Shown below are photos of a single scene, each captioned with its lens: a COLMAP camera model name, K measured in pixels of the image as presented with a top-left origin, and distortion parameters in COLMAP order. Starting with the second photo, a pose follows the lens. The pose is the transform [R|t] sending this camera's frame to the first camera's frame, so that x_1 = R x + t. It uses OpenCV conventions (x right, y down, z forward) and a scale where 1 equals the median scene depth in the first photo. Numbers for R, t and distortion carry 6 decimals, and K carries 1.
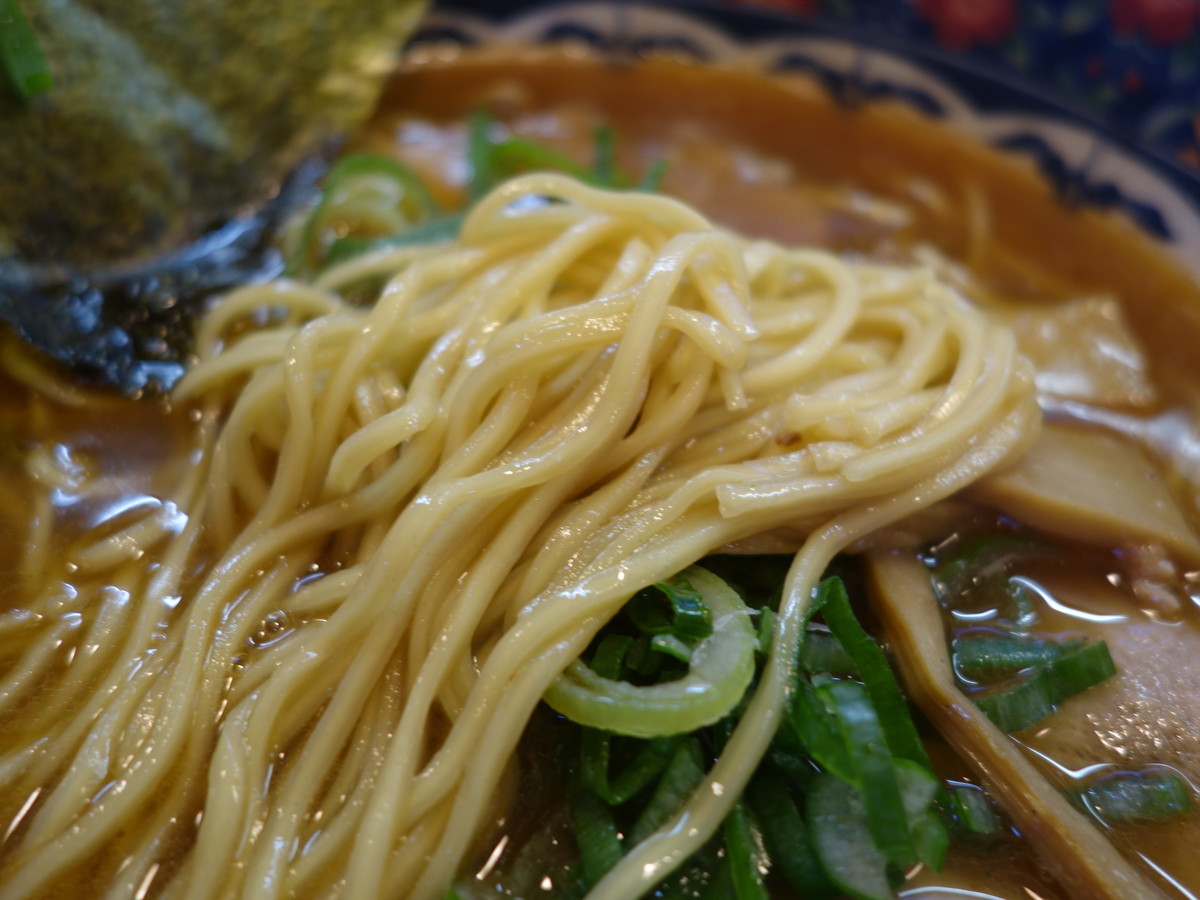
lens RADIAL K [[986.1, 0, 600.0], [0, 986.1, 450.0], [0, 0, 1]] dist [0.039033, 0.005954]
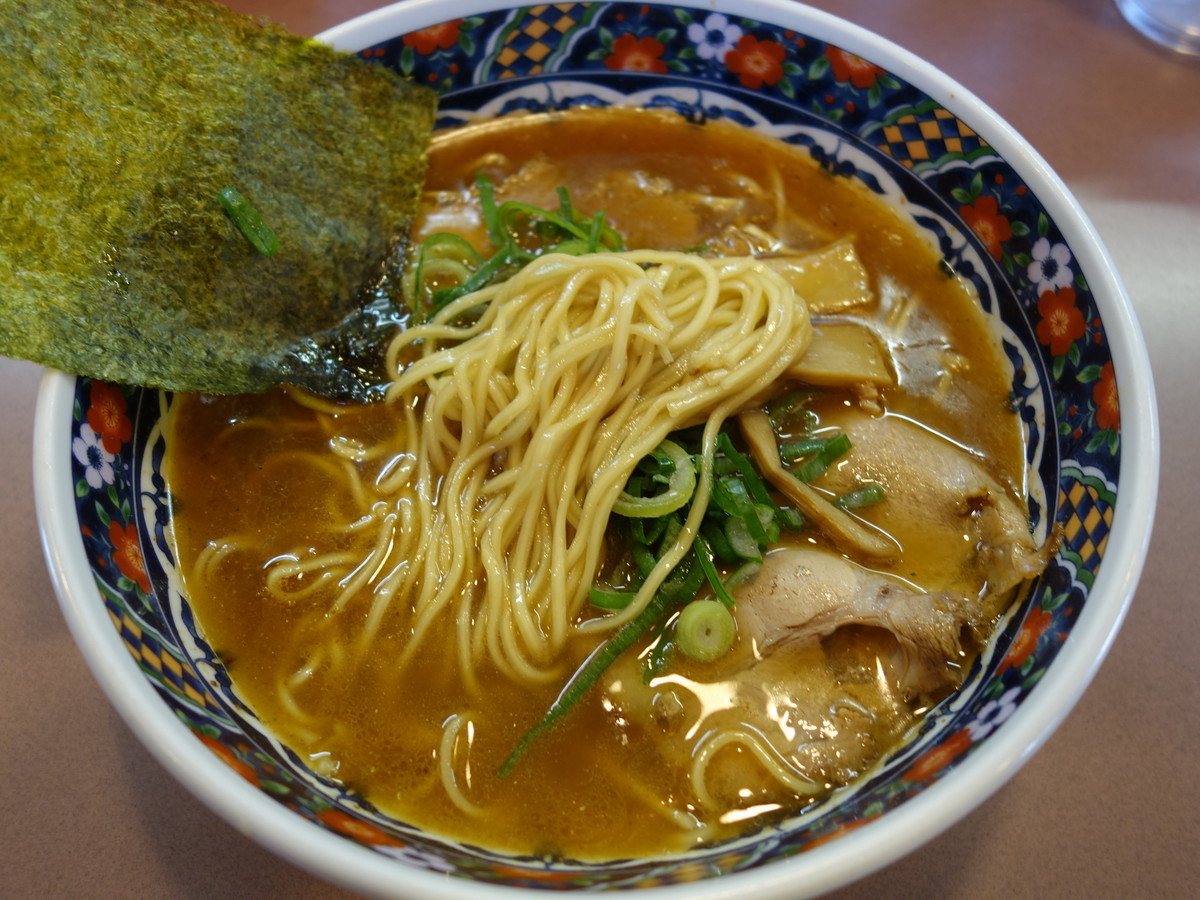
lens RADIAL K [[1089.1, 0, 600.0], [0, 1089.1, 450.0], [0, 0, 1]] dist [0.019875, 0.009521]
pose [[0.978715, -0.194939, 0.064156, -0.202858], [0.175681, 0.957422, 0.229082, -0.445483], [-0.106081, -0.212935, 0.971291, -1.369631]]
